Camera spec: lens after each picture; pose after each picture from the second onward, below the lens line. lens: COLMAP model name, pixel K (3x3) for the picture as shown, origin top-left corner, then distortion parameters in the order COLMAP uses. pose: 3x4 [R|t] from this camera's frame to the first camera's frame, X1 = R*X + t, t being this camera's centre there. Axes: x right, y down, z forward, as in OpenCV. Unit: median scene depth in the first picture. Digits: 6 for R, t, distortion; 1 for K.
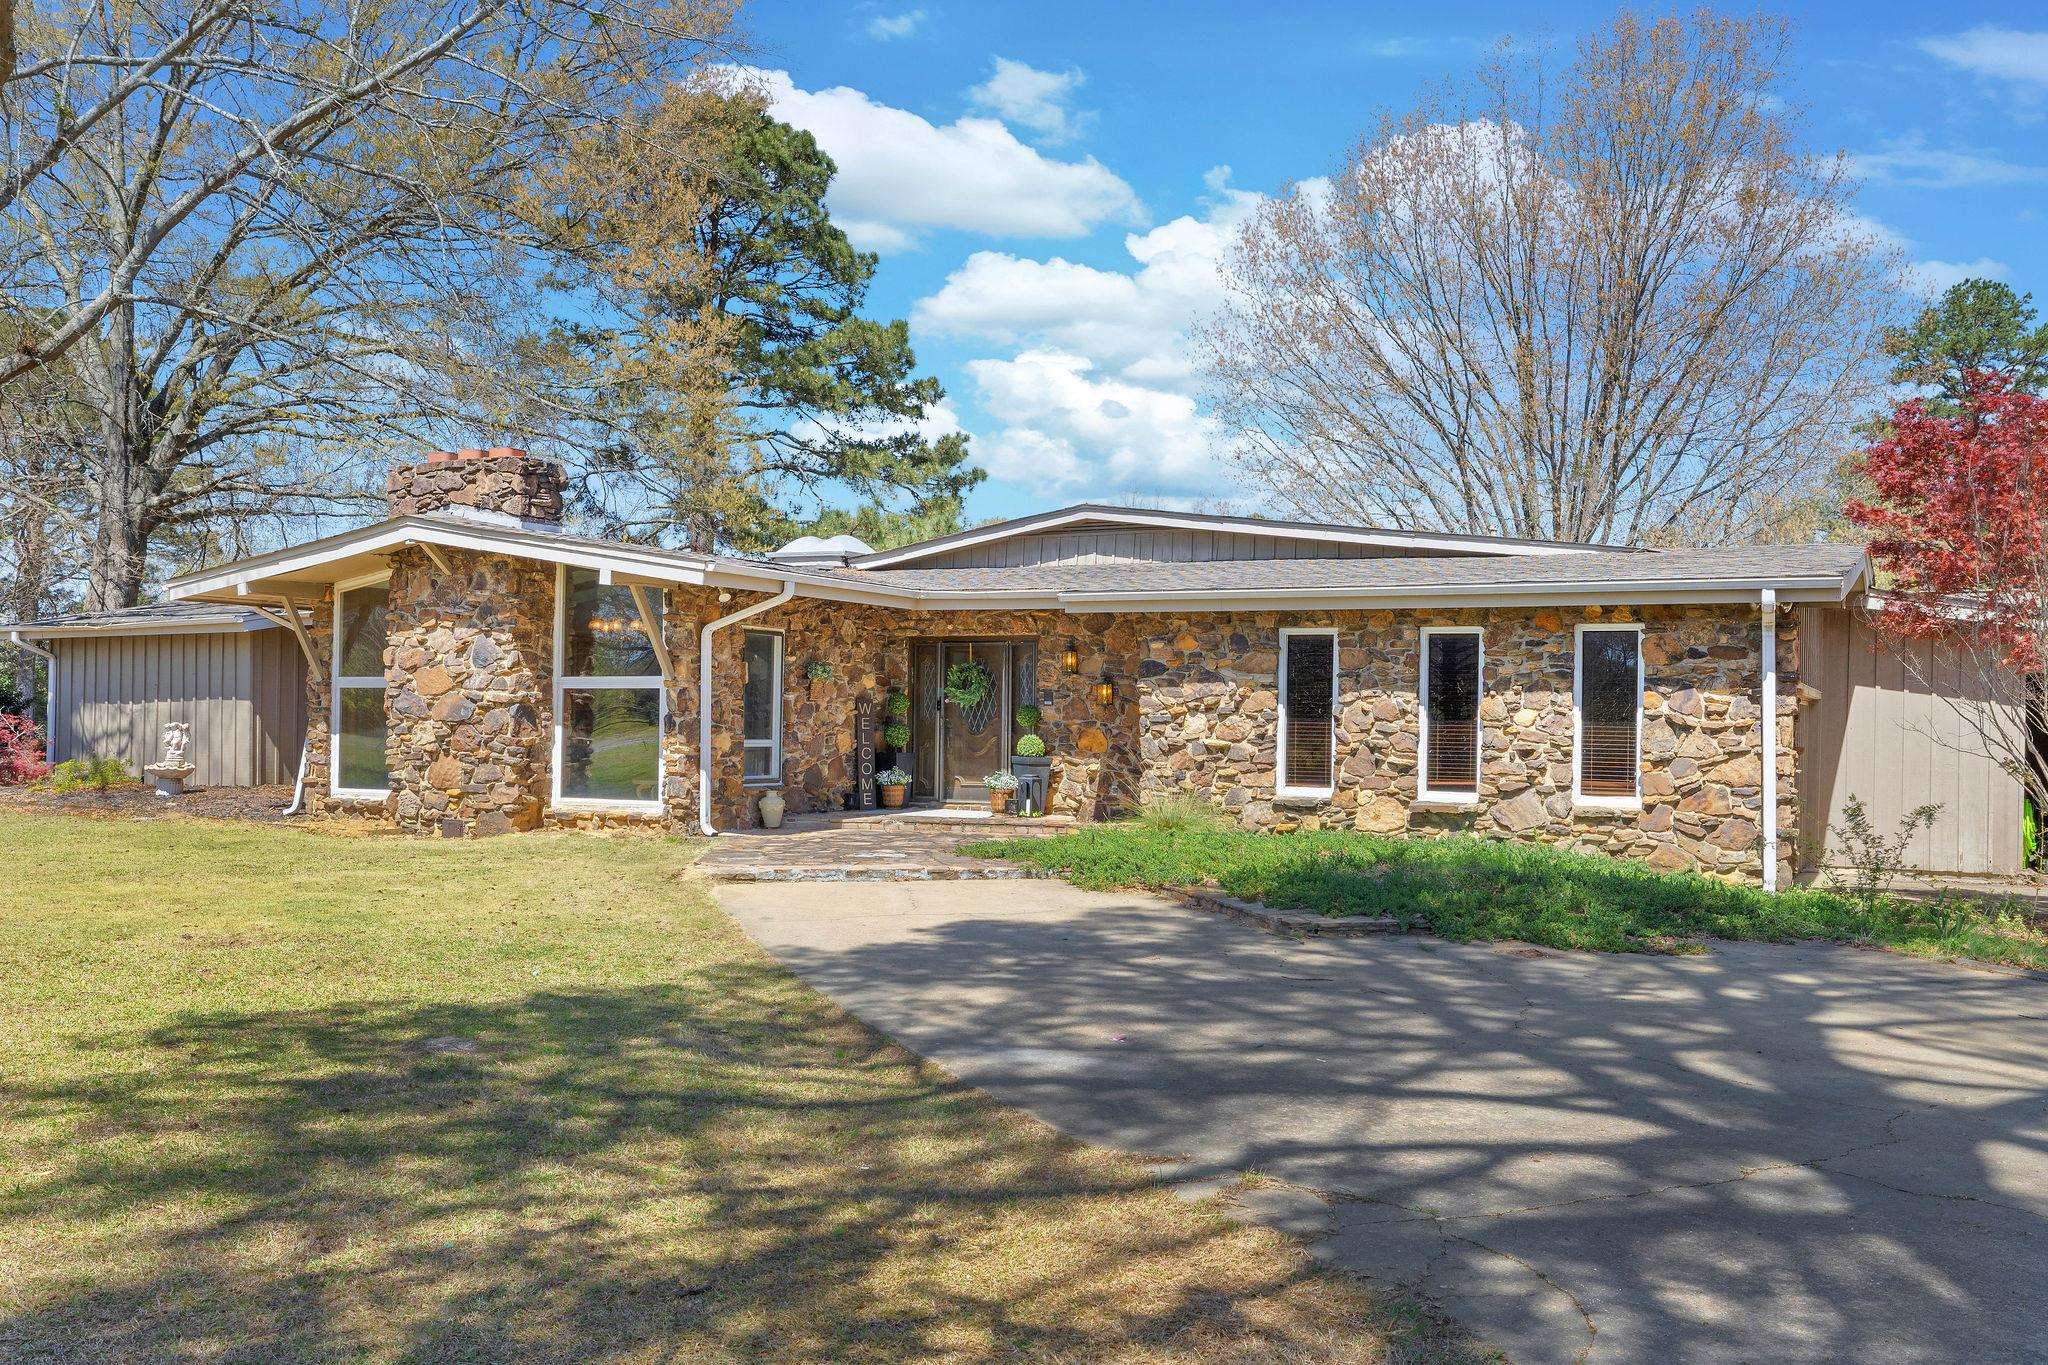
lens RADIAL K [[1712.1, 0, 1023.0], [0, 1712.1, 731.1], [0, 0, 1]] dist [-0.000249, 0.001057]
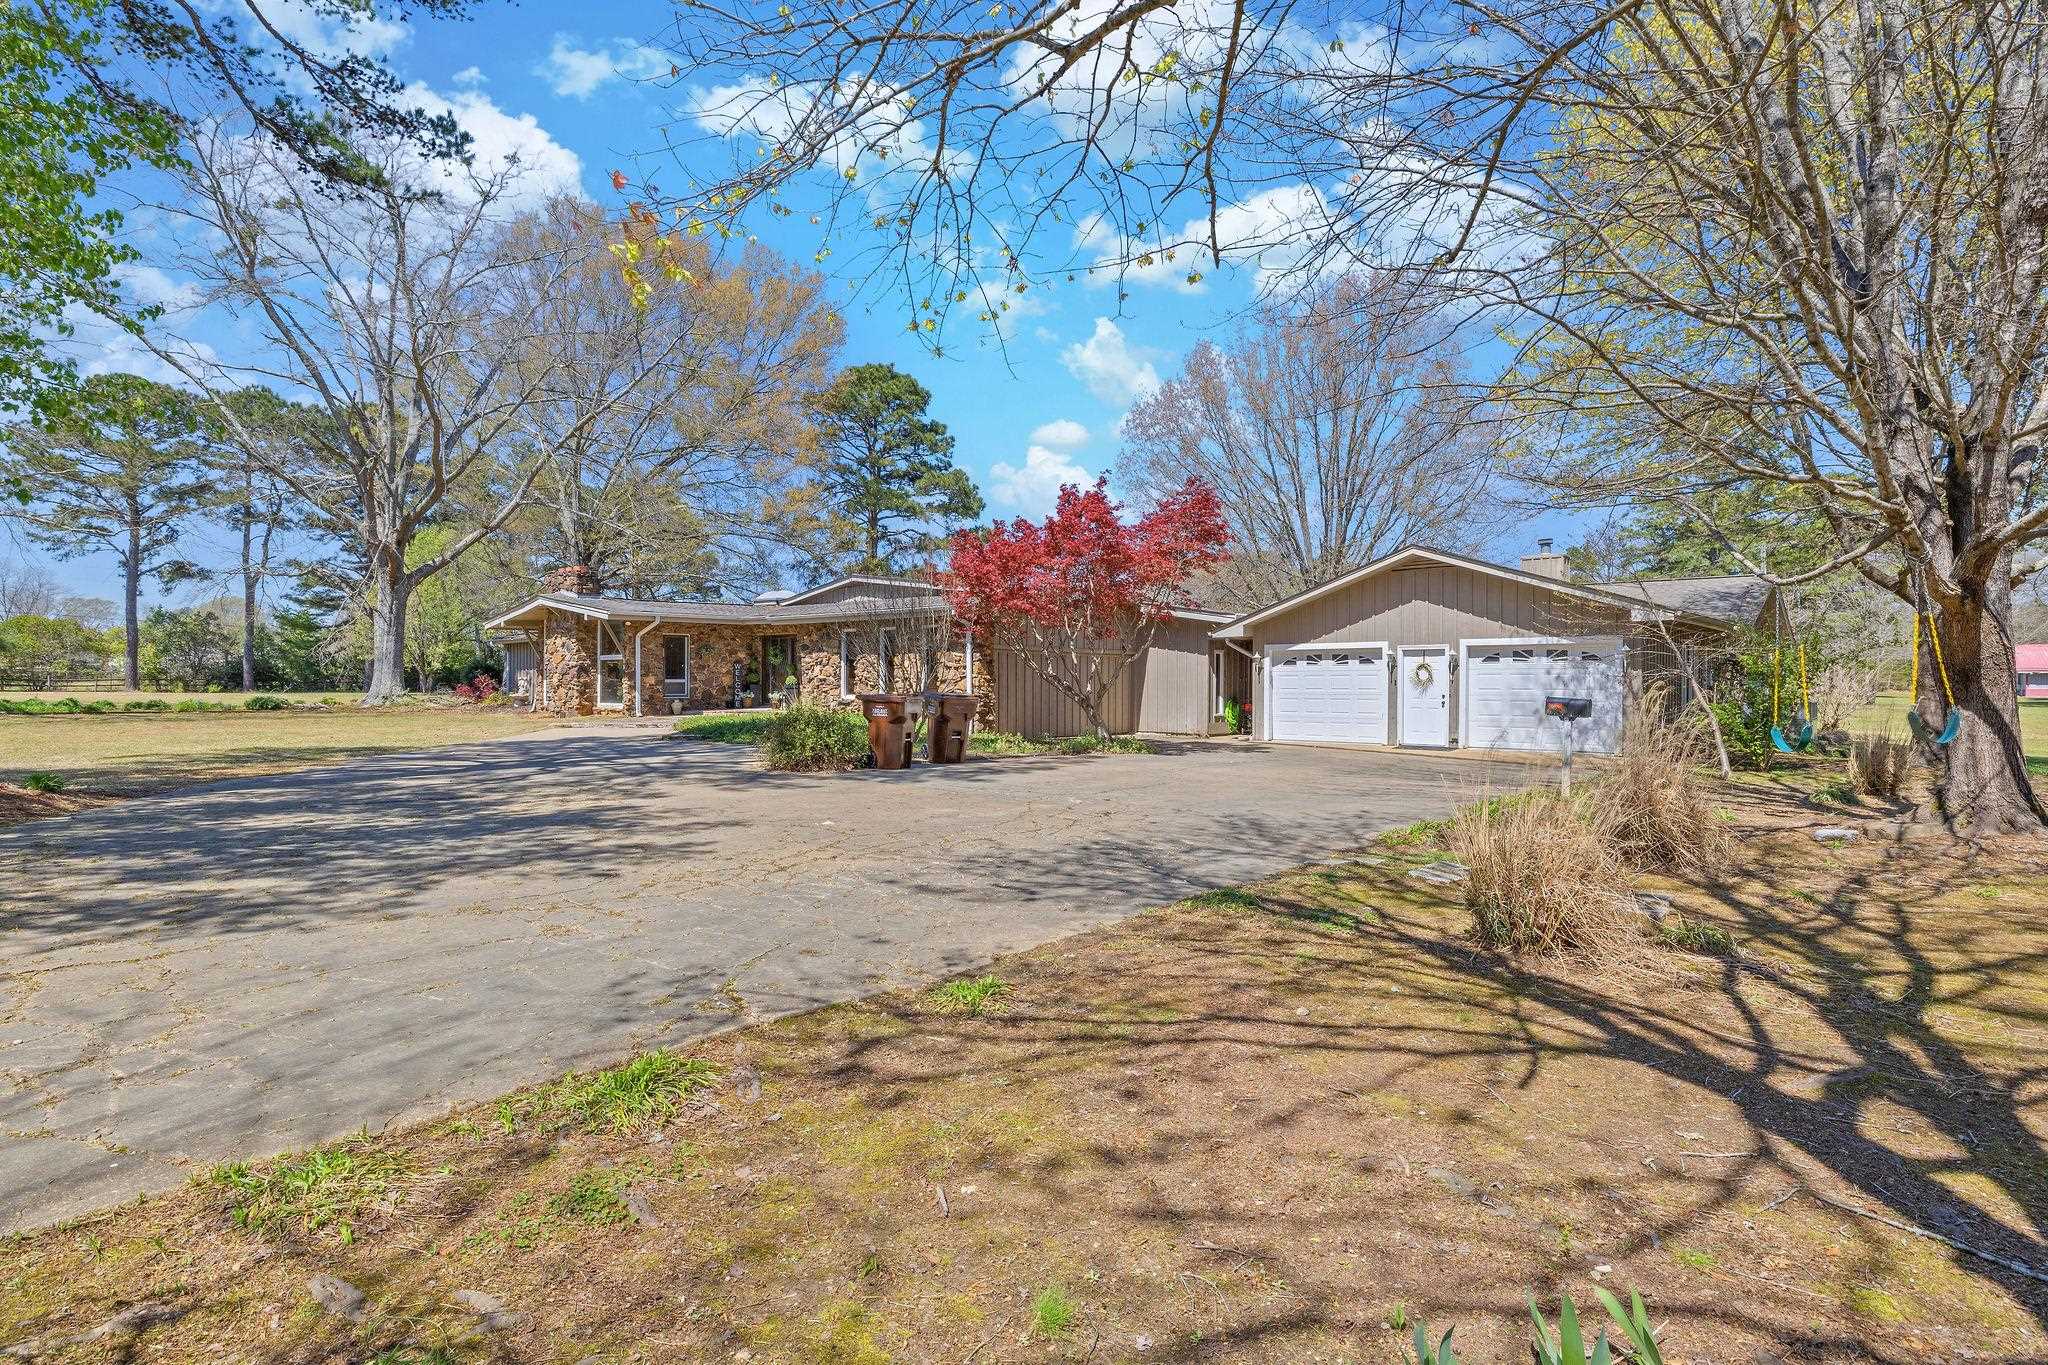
lens RADIAL K [[1048.1, 0, 1024.0], [0, 1048.1, 682.5], [0, 0, 1]] dist [0.002191, 0.000091]
pose [[0.966206, -0.013767, -0.257403, 0.746685], [0.013065, 0.999905, -0.004437, 0.023769], [0.257439, 0.000924, 0.966294, -0.345639]]
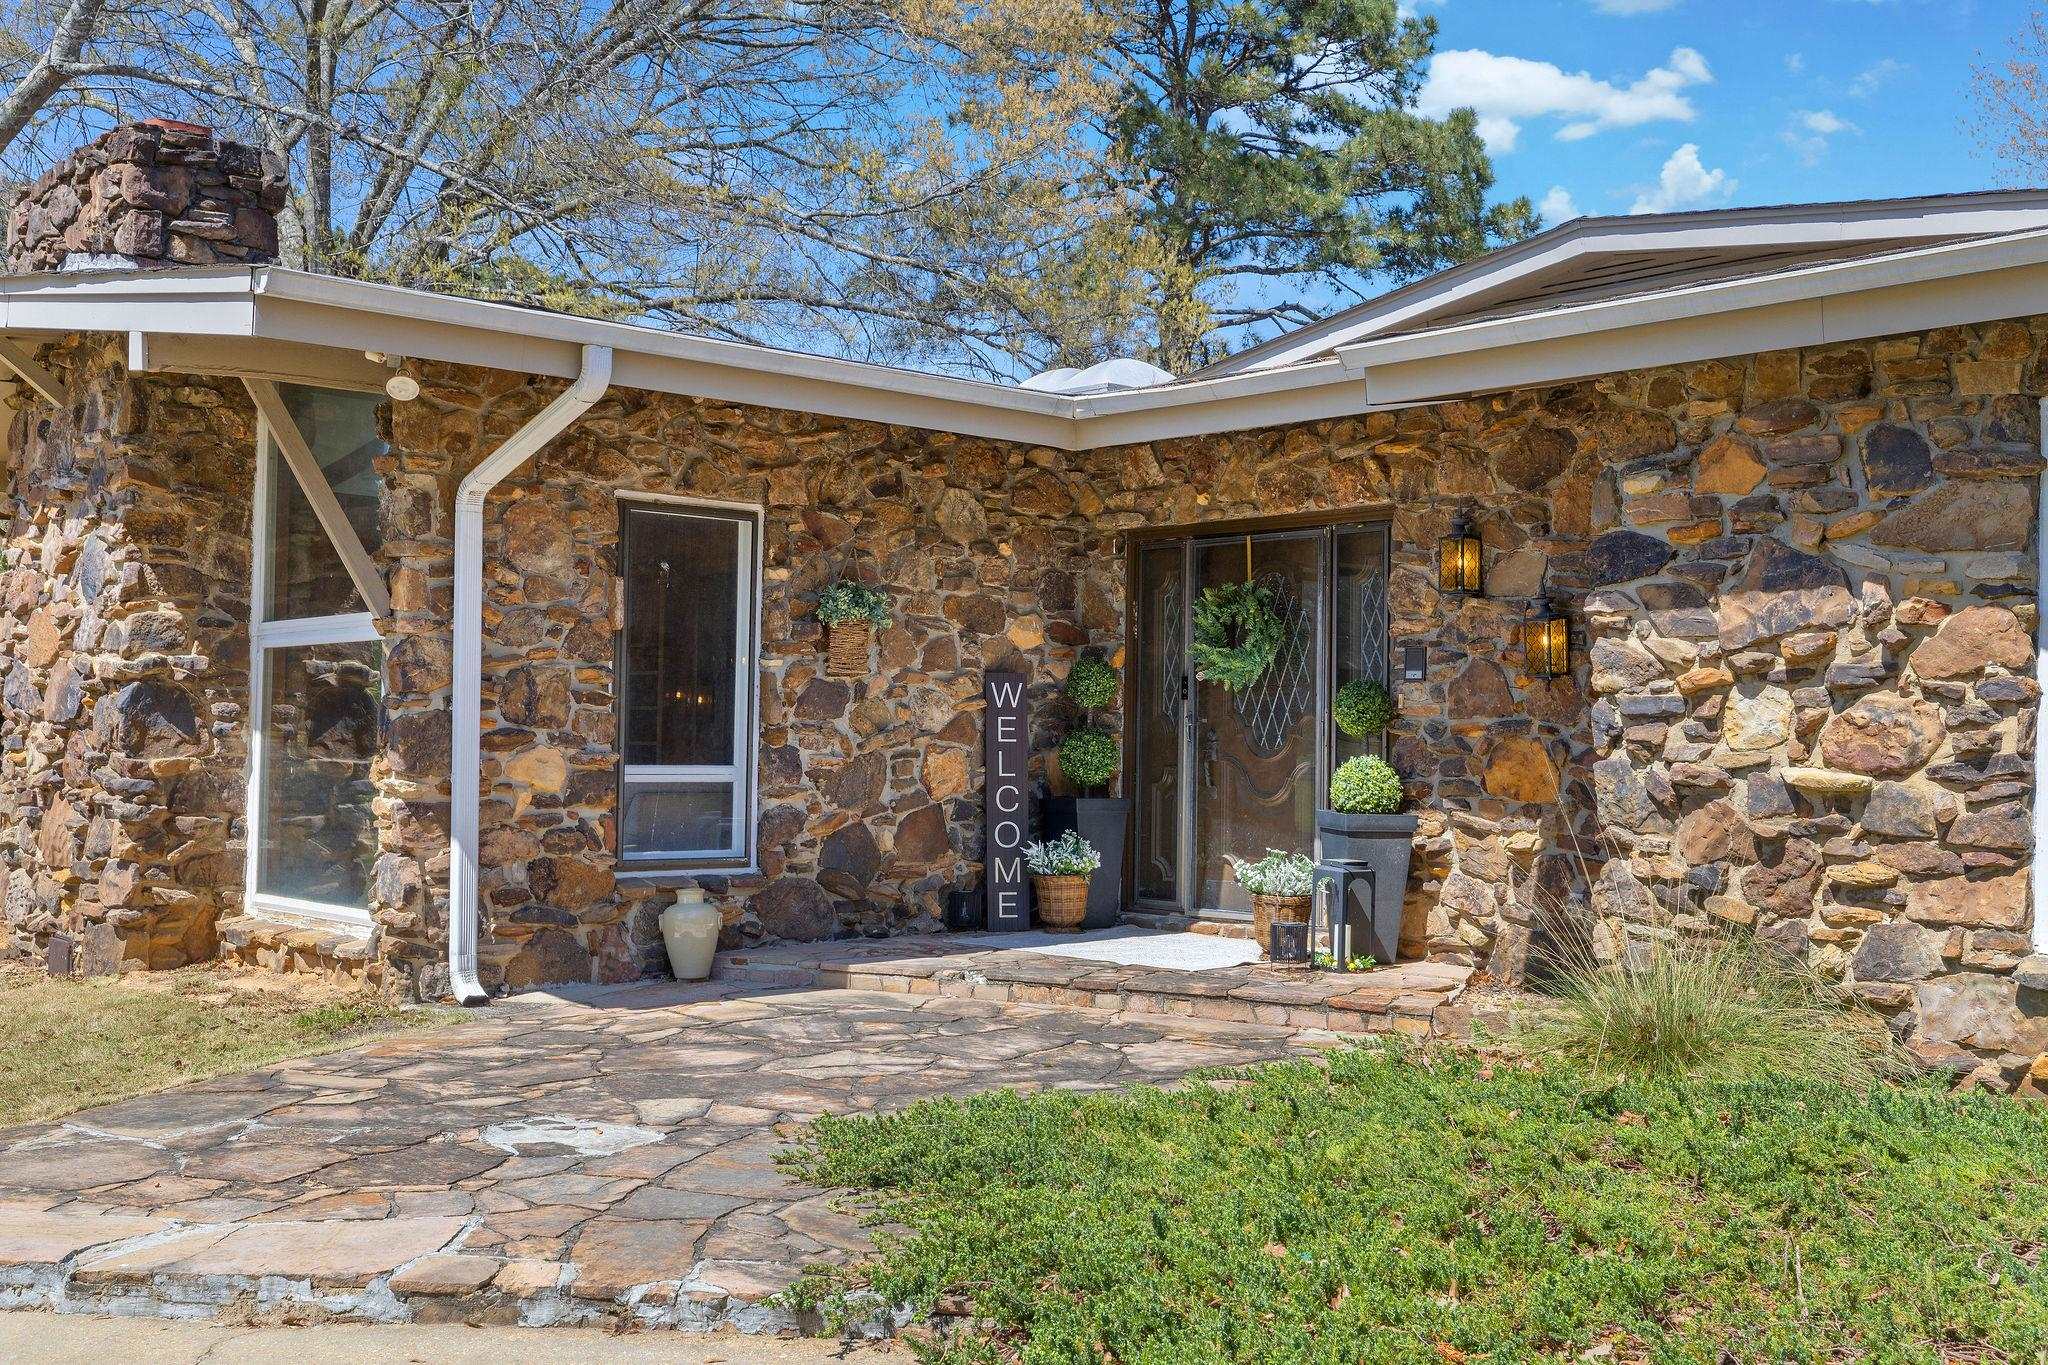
lens RADIAL K [[2035.6, 0, 1027.0], [0, 2035.6, 722.1], [0, 0, 1]] dist [0.000540, 0.002037]
pose [[0.934906, -0.004154, -0.354871, 0.105740], [-0.002740, 0.999817, -0.018924, 0.003740], [0.354885, 0.018664, 0.934724, 0.581682]]
